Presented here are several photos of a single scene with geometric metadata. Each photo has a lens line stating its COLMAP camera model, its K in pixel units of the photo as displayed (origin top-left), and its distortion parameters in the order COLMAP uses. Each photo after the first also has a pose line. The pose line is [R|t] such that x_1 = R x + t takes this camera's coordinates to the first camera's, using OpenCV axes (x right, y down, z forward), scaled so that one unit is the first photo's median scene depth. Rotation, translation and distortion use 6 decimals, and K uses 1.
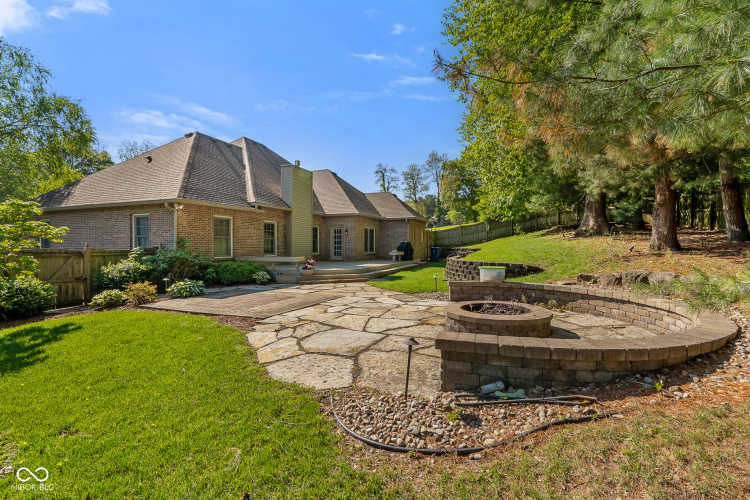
lens RADIAL K [[348.6, 0, 375.0], [0, 348.6, 250.0], [0, 0, 1]] dist [-0.001137, -0.000145]
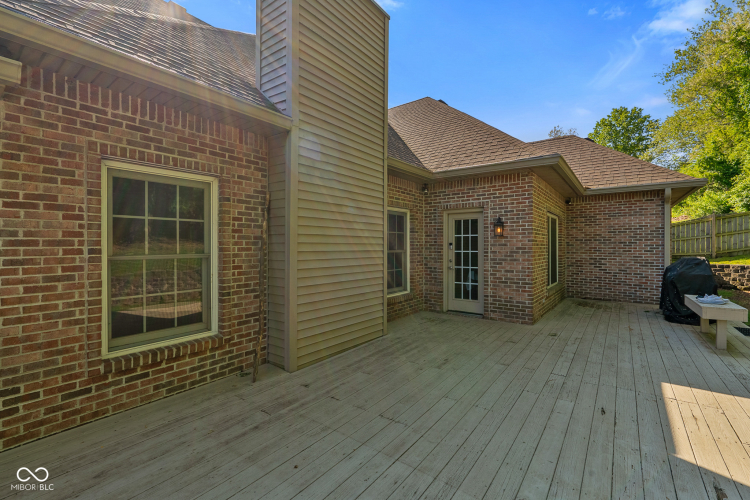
lens RADIAL K [[348.6, 0, 375.0], [0, 348.6, 250.0], [0, 0, 1]] dist [-0.001137, -0.000145]
pose [[0.969943, 0.004599, -0.243288, -0.112275], [-0.004907, 0.999988, -0.000660, -0.030528], [0.243282, 0.001834, 0.969954, 0.679190]]
